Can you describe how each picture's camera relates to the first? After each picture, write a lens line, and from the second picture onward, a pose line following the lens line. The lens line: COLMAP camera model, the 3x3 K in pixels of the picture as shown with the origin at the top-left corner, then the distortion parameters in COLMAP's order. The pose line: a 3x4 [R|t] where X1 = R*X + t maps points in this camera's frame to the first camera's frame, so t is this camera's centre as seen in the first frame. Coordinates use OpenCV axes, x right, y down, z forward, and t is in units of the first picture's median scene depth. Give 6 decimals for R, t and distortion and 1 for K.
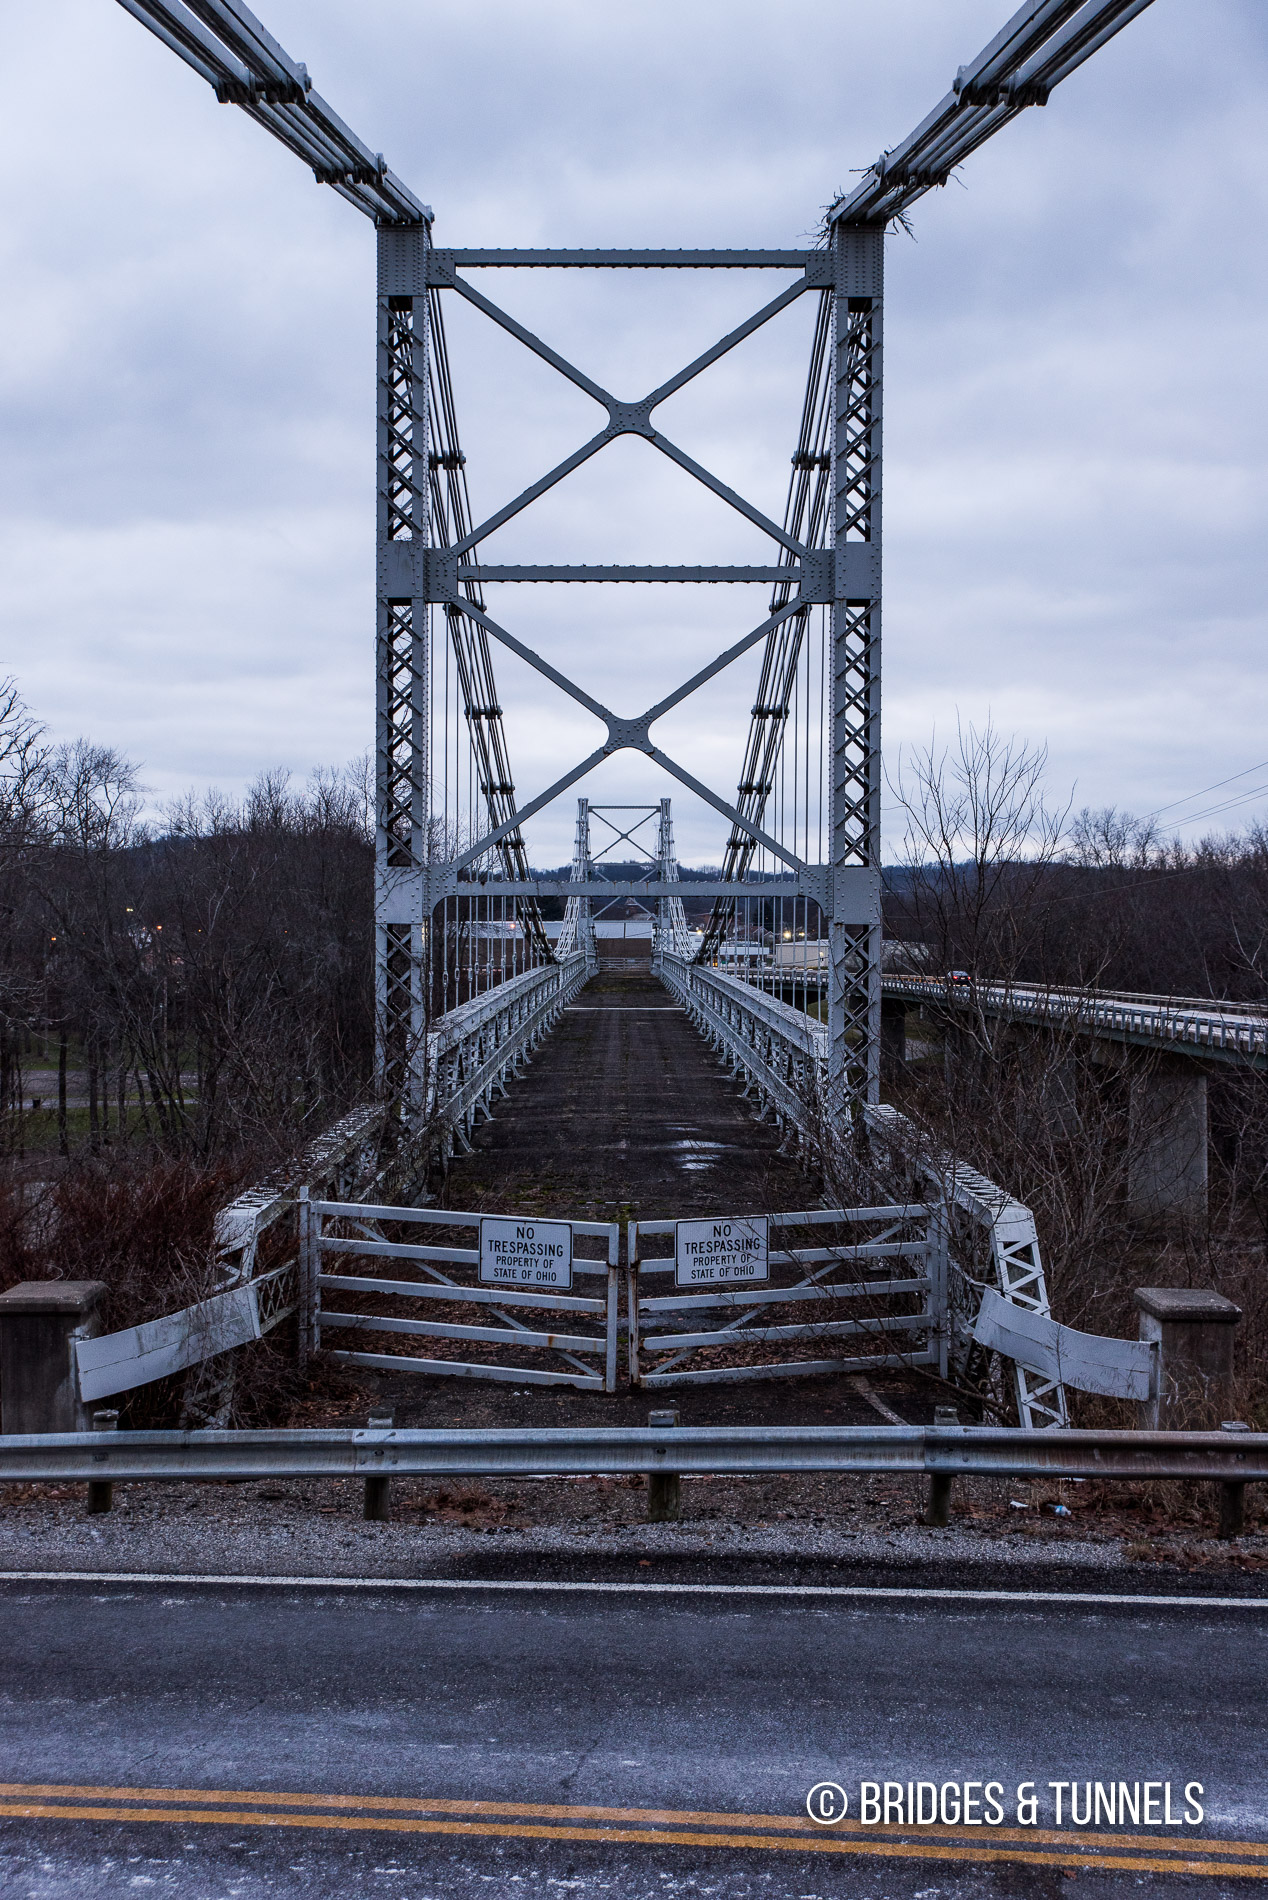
lens RADIAL K [[1937.3, 0, 632.5], [0, 1937.3, 965.6], [0, 0, 1]] dist [-0.017471, 0.000000]
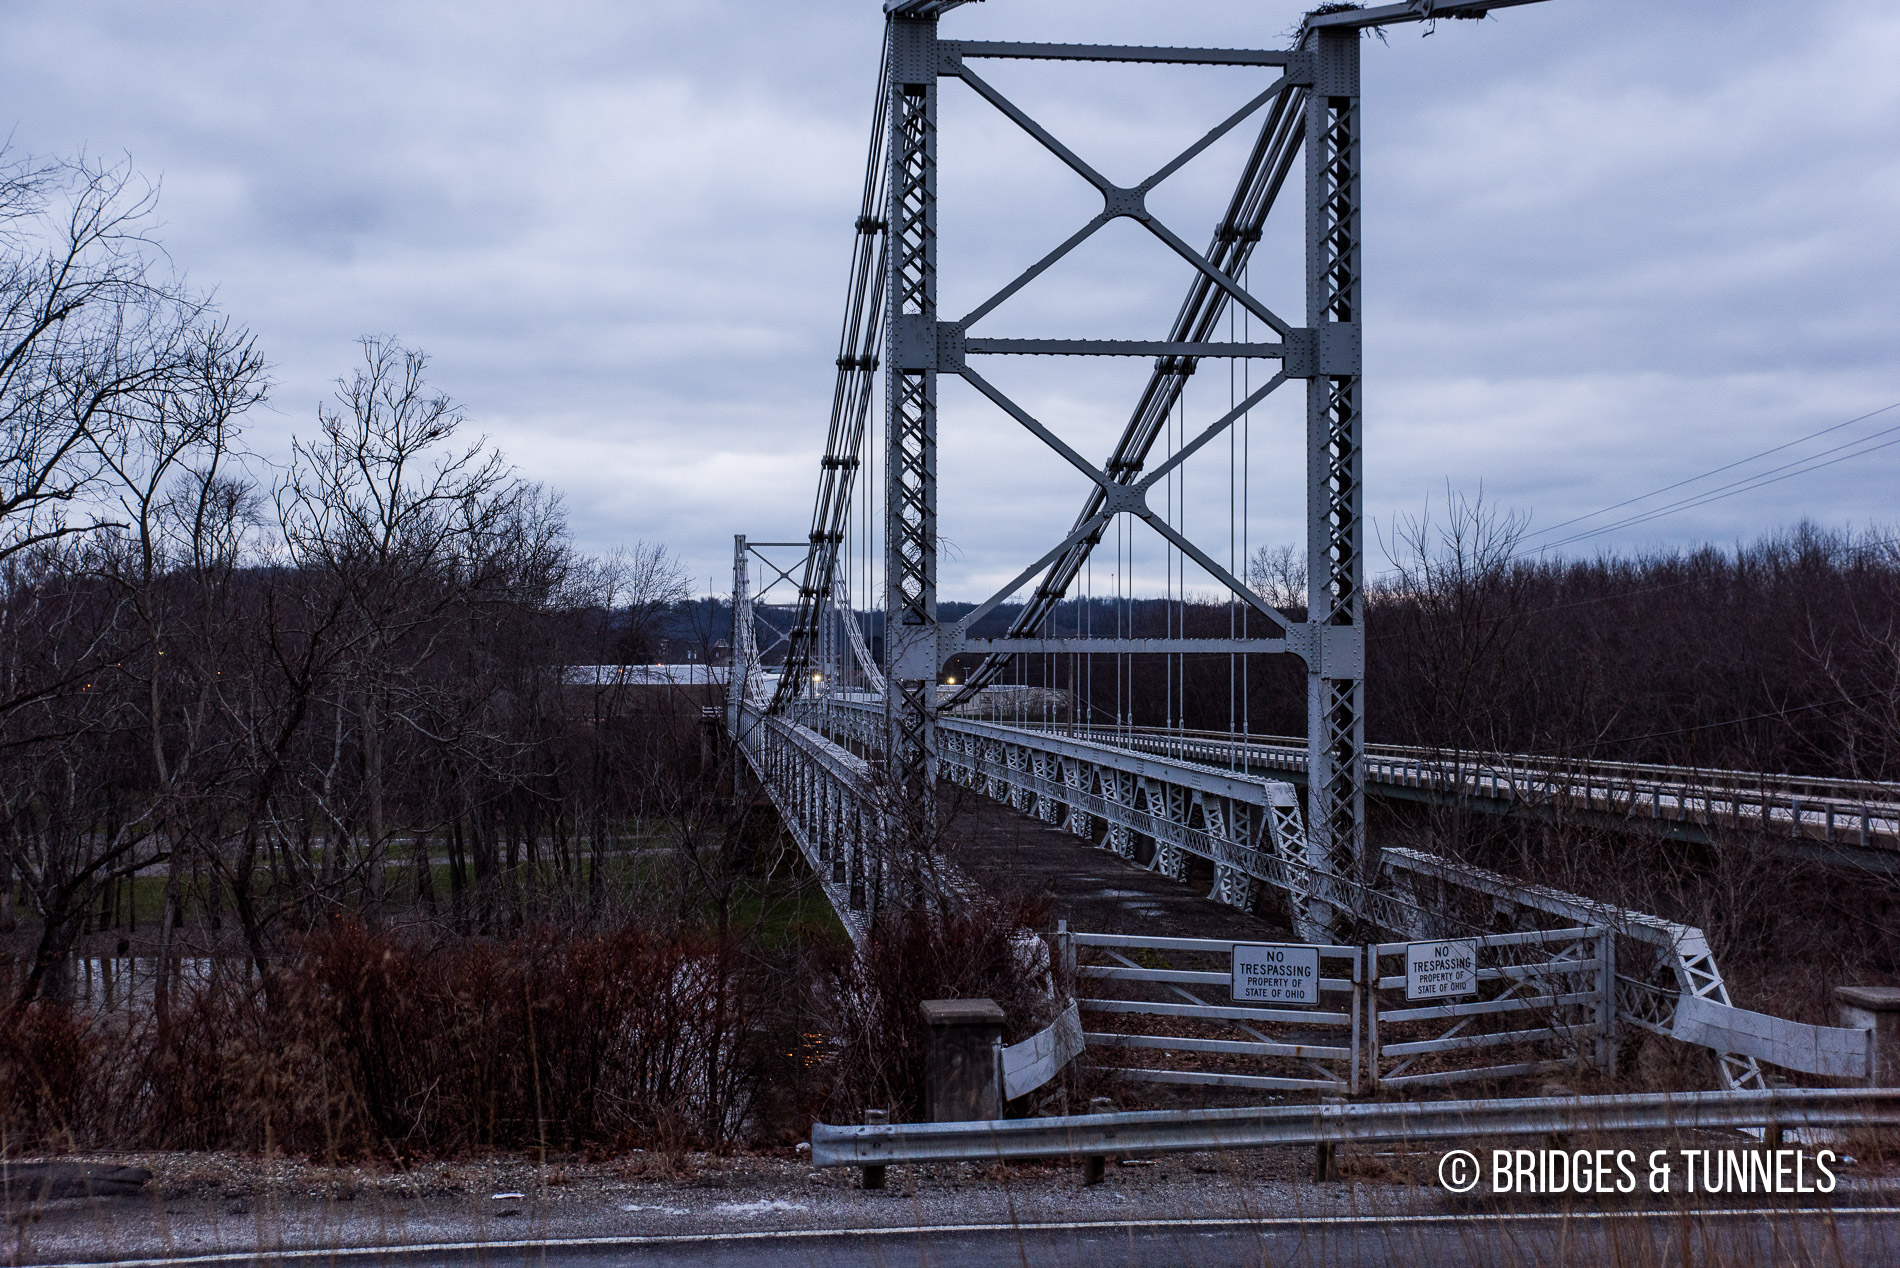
lens RADIAL K [[2116.7, 0, 948.4], [0, 2116.7, 625.8], [0, 0, 1]] dist [-0.032524, 0.000000]
pose [[0.994857, 0.000385, 0.101284, -0.368948], [0.003799, 0.999147, -0.041114, -0.006598], [-0.101214, 0.041287, 0.994008, -0.226545]]
